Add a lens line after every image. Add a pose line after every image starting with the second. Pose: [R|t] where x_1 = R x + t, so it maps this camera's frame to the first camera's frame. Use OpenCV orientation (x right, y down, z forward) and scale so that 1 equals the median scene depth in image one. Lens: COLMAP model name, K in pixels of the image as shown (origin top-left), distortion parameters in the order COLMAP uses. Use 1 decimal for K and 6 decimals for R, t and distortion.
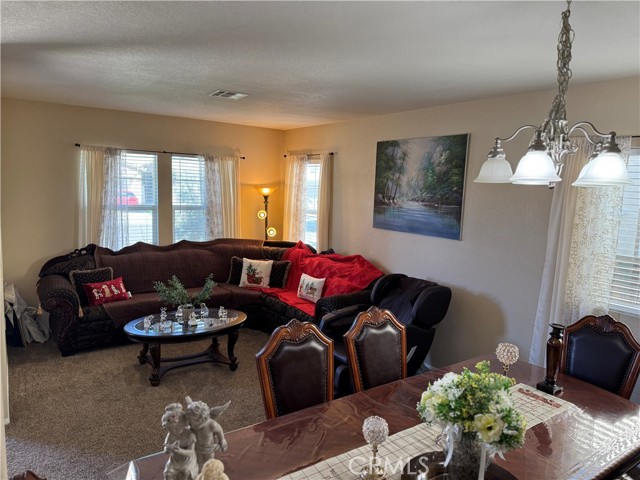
lens RADIAL K [[447.4, 0, 318.2], [0, 447.4, 239.0], [0, 0, 1]] dist [0.047251, -0.049844]
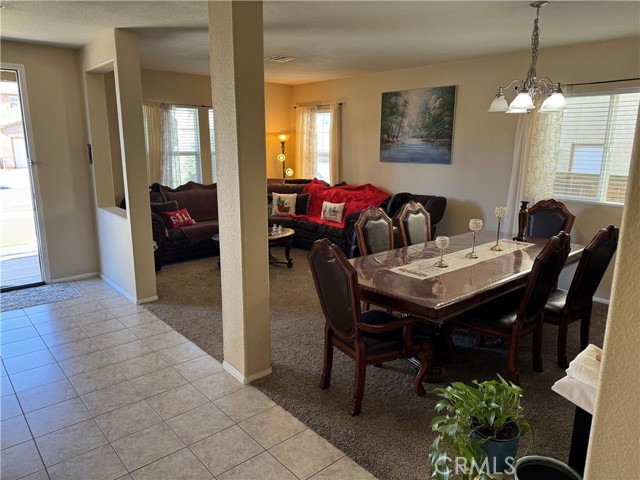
lens RADIAL K [[447.4, 0, 320.0], [0, 447.4, 237.3], [0, 0, 1]] dist [0.047251, -0.049844]
pose [[0.993100, -0.054799, 0.103679, -0.211288], [0.045141, 0.994614, 0.093307, 0.069043], [-0.108234, -0.087983, 0.990224, -0.305195]]
